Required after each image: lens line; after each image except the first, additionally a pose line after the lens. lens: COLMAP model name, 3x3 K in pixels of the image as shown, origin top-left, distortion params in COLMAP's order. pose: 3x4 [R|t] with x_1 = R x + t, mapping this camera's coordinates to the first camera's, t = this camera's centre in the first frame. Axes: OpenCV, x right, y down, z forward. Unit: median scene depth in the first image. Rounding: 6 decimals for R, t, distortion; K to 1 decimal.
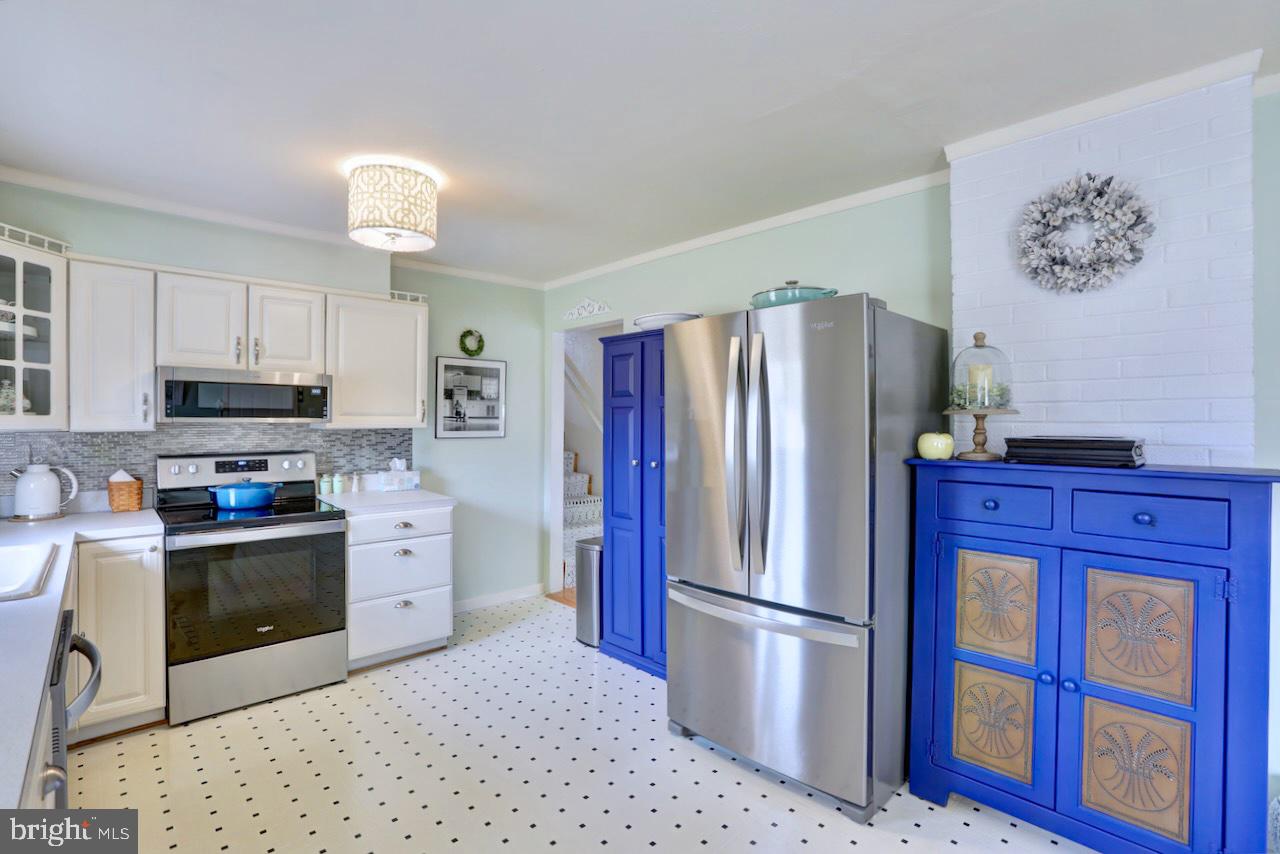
lens RADIAL K [[591.2, 0, 632.4], [0, 591.2, 426.1], [0, 0, 1]] dist [-0.056215, 0.017597]
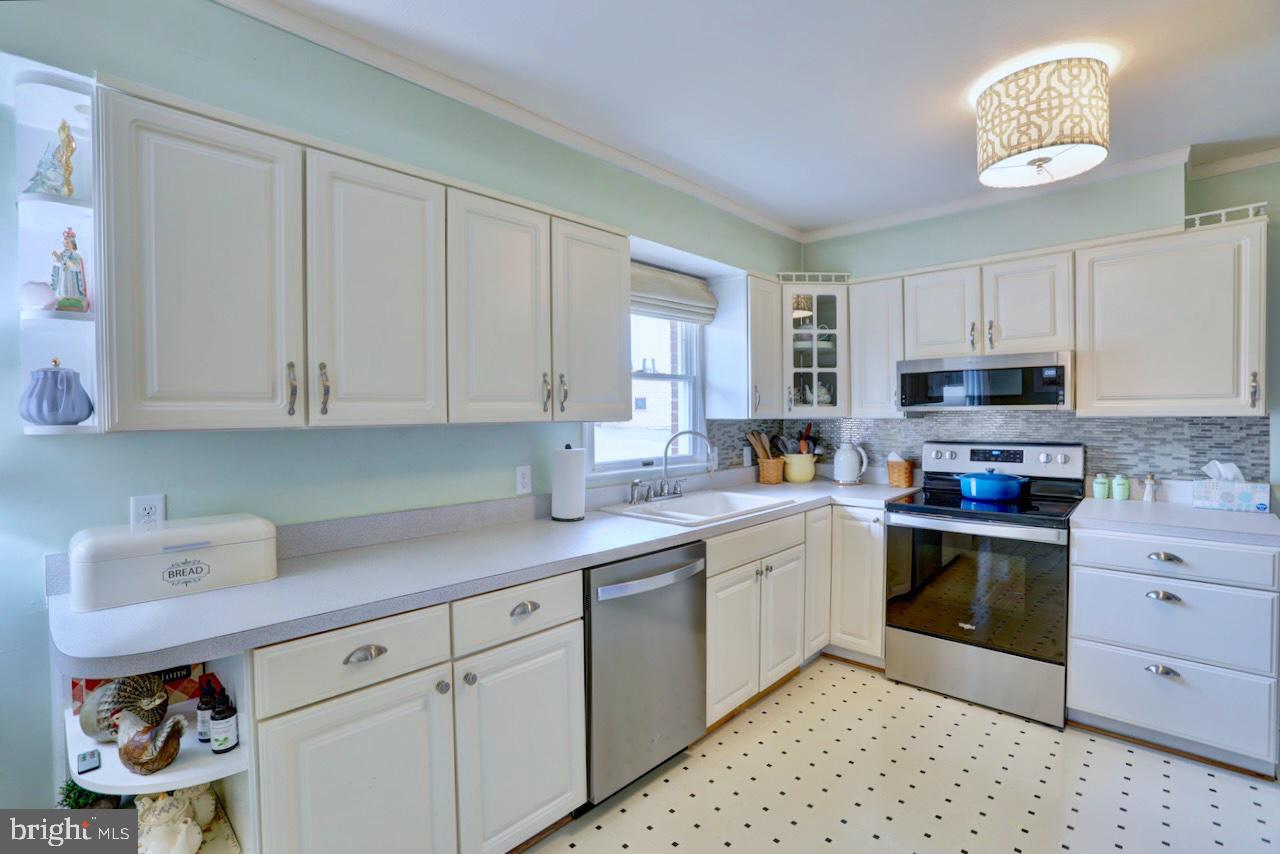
lens RADIAL K [[591.2, 0, 636.0], [0, 591.2, 427.1], [0, 0, 1]] dist [-0.056215, 0.017597]
pose [[0.051006, 0.020815, -0.998481, 0.266906], [0.005047, 0.999765, 0.021100, -0.001856], [0.998686, -0.006116, 0.050889, 0.376700]]
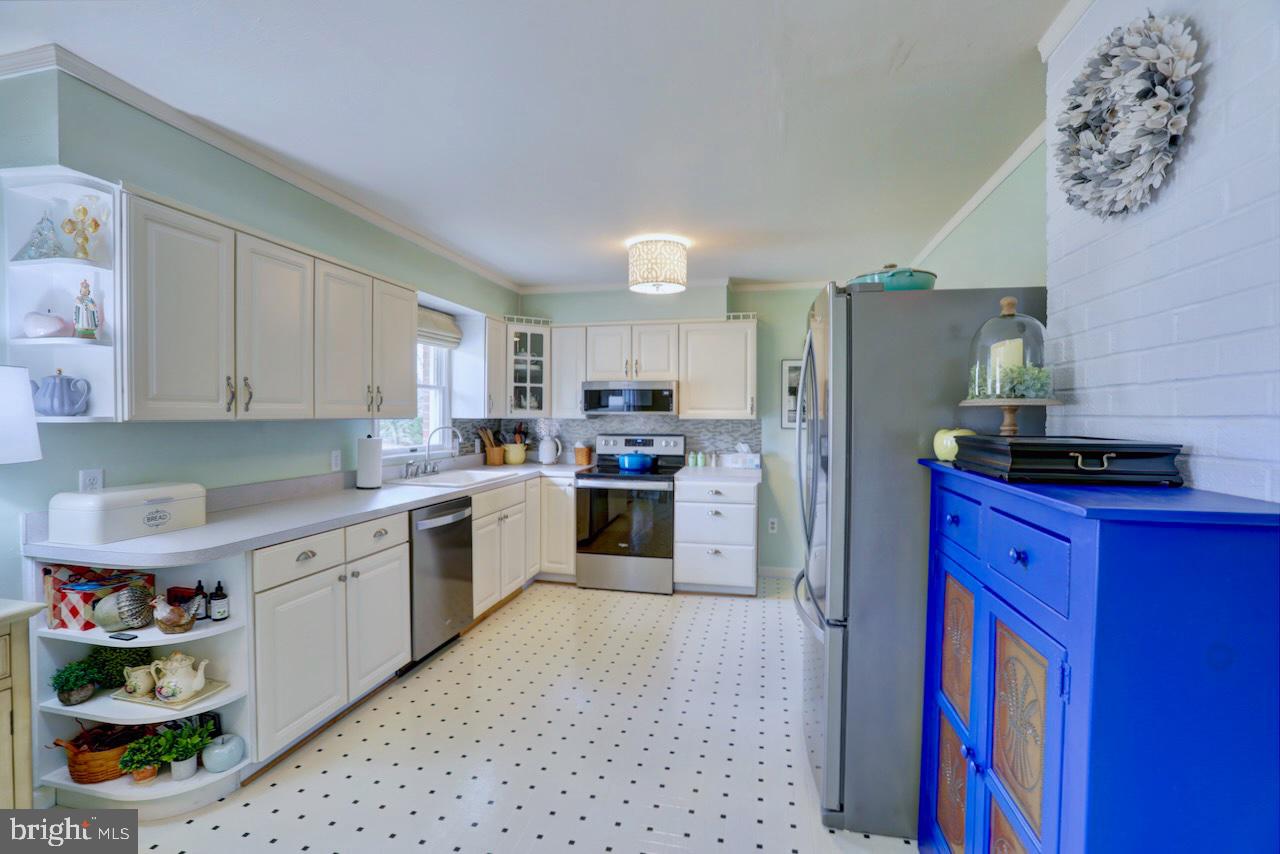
lens RADIAL K [[591.2, 0, 644.6], [0, 591.2, 429.1], [0, 0, 1]] dist [-0.056215, 0.017597]
pose [[0.564619, 0.022883, -0.825034, 0.676336], [-0.009483, 0.999729, 0.021239, -0.001197], [0.825297, -0.004168, 0.564683, 0.125232]]
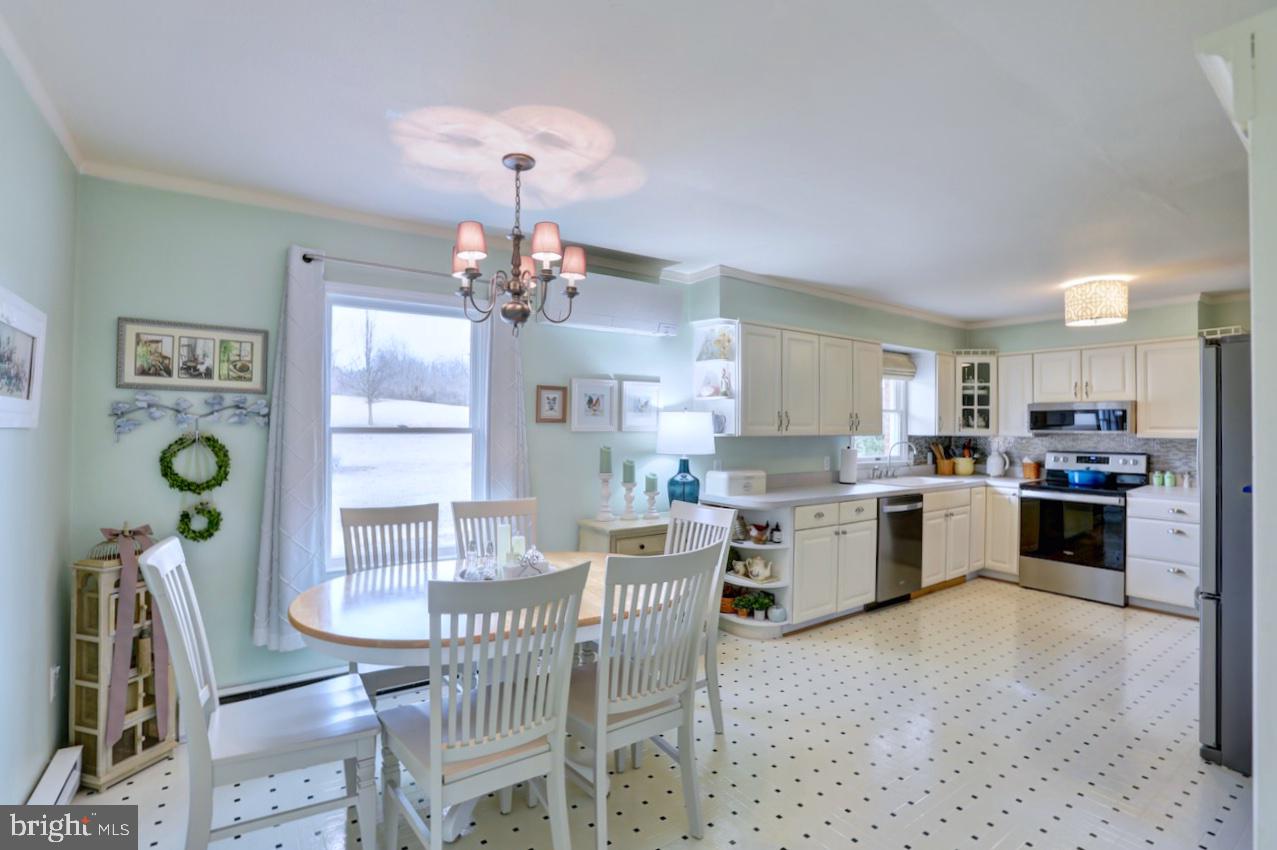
lens RADIAL K [[589.9, 0, 635.6], [0, 589.9, 427.5], [0, 0, 1]] dist [-0.056215, 0.017597]
pose [[-0.150654, -0.001240, -0.988586, 1.165676], [-0.011766, 0.999931, 0.000538, -0.008124], [0.988516, 0.011713, -0.150659, -0.023002]]
